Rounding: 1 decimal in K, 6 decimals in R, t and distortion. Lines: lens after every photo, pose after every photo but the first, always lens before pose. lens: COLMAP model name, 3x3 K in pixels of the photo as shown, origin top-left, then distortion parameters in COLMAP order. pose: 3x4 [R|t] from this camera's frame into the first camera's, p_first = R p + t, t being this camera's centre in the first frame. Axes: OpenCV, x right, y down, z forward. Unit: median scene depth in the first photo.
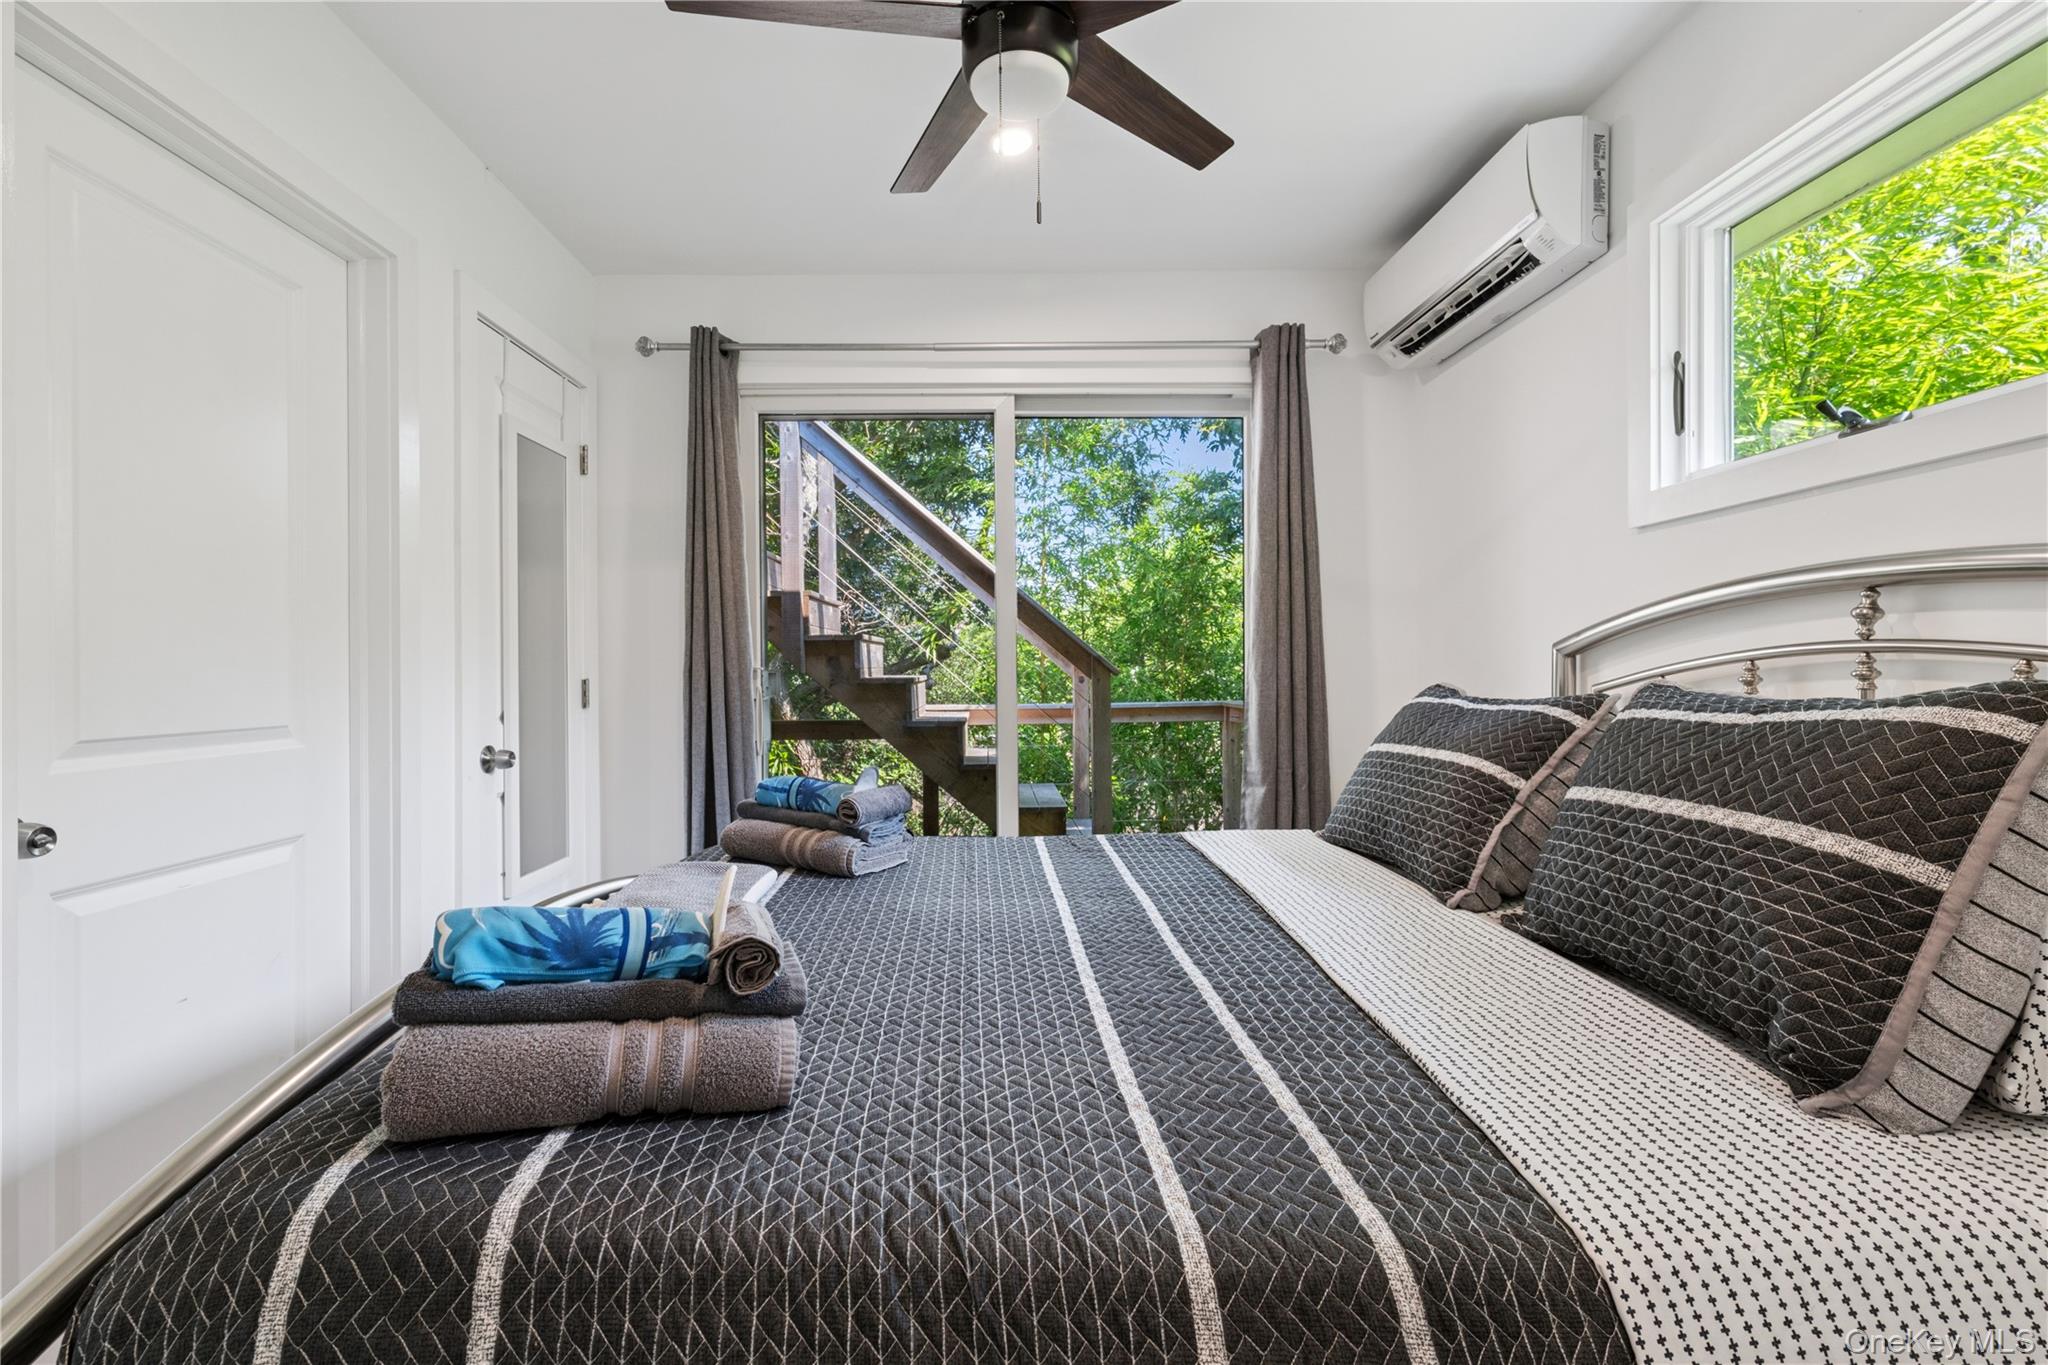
lens RADIAL K [[890.1, 0, 1005.2], [0, 890.1, 677.8], [0, 0, 1]] dist [0.003965, -0.001155]
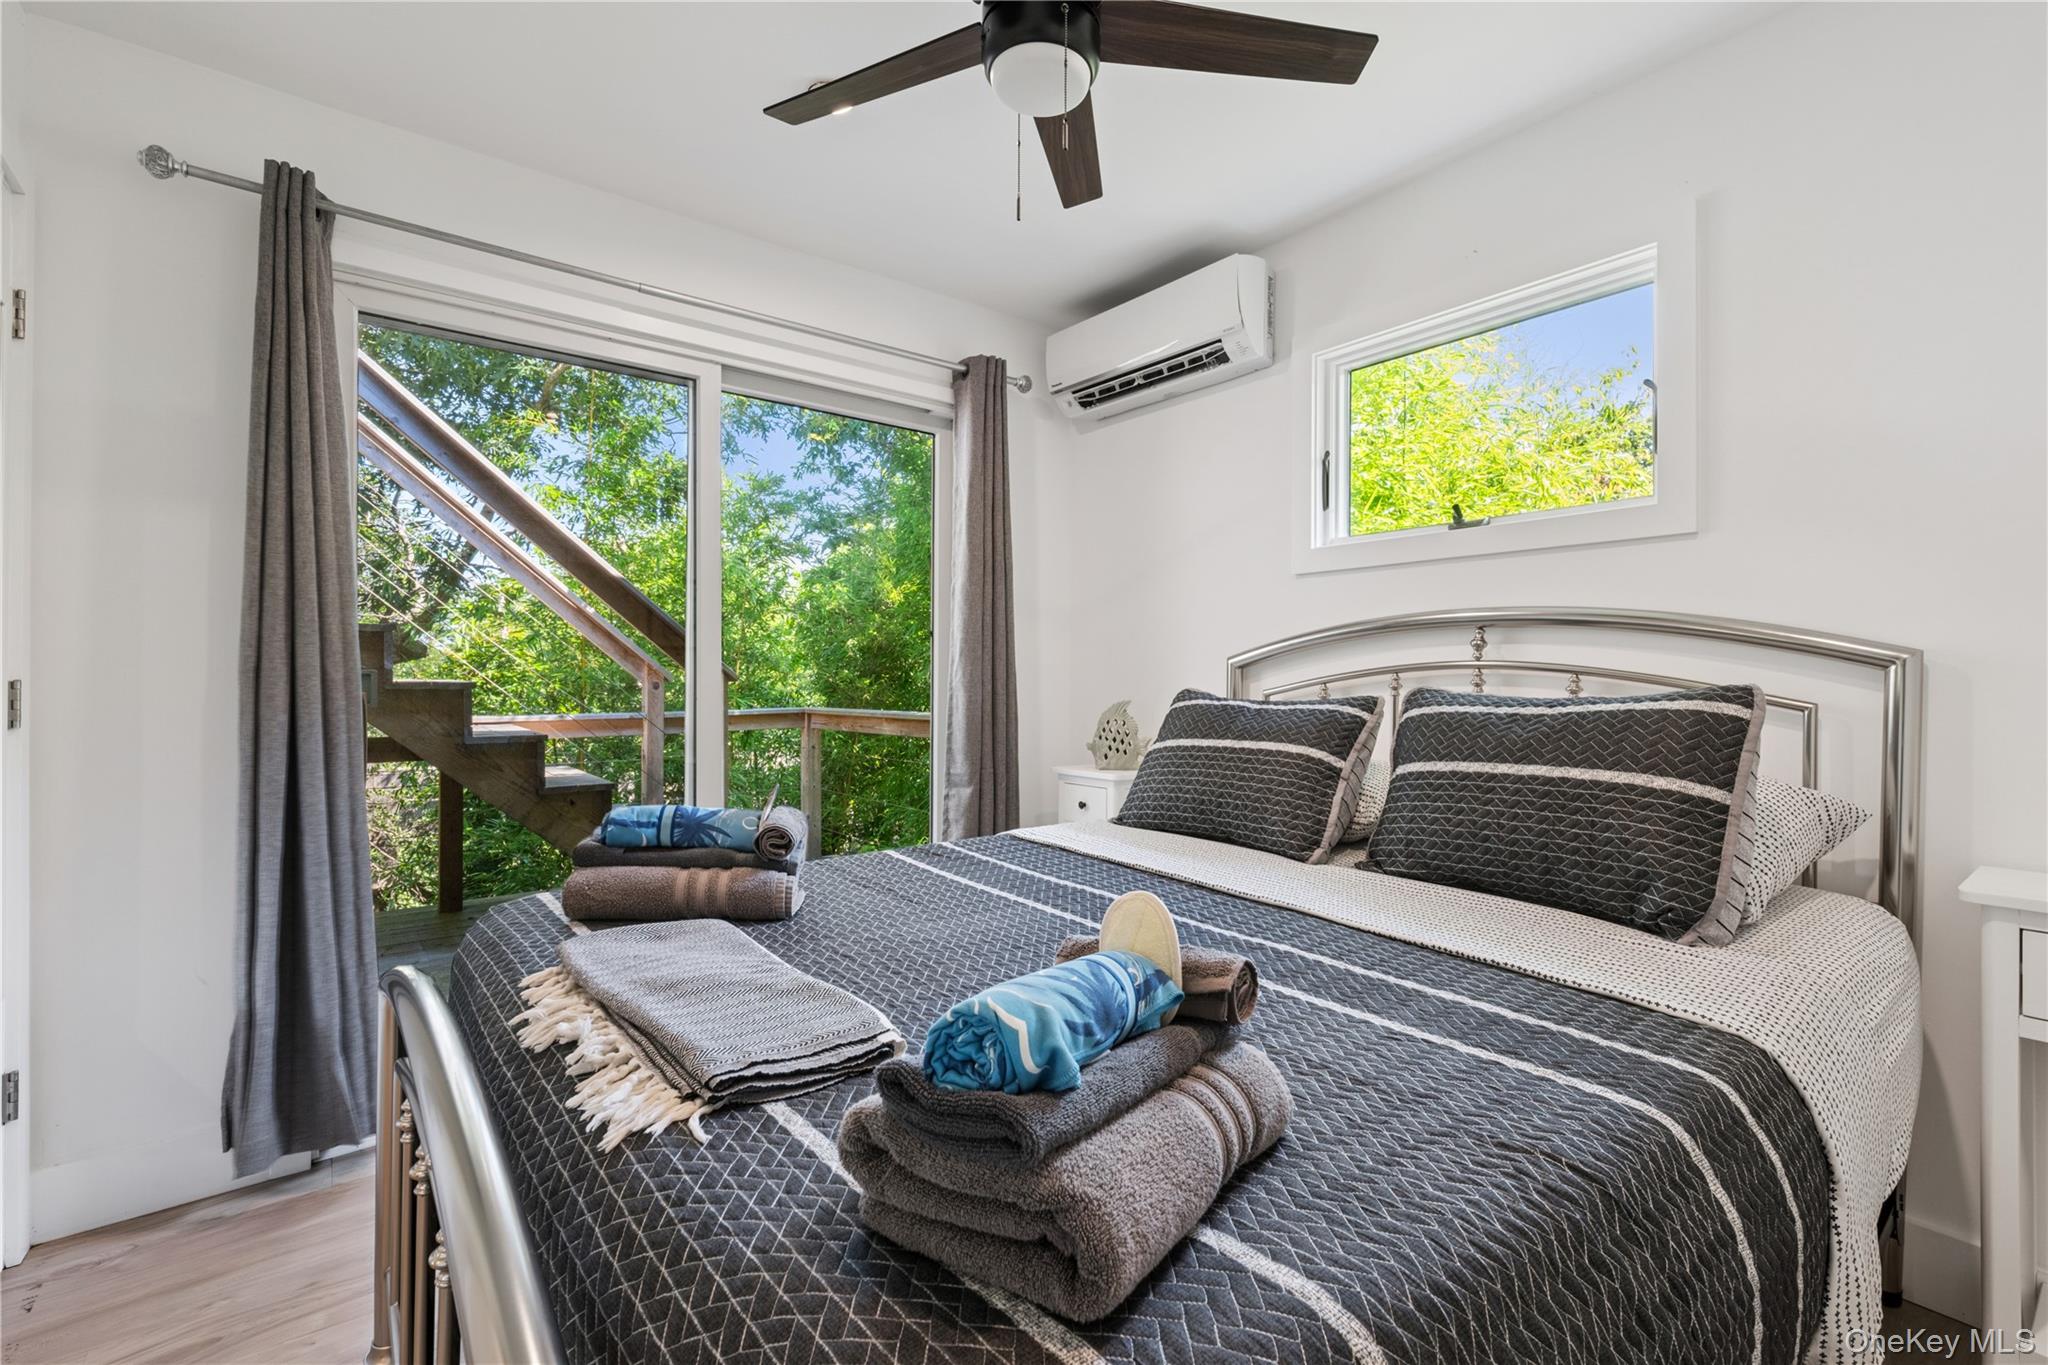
lens RADIAL K [[890.1, 0, 1015.3], [0, 890.1, 679.5], [0, 0, 1]] dist [0.003965, -0.001155]
pose [[0.796429, 0.007207, 0.604689, -0.473050], [-0.003273, 0.999966, -0.007608, 0.004166], [-0.604724, 0.004080, 0.796425, 0.187430]]
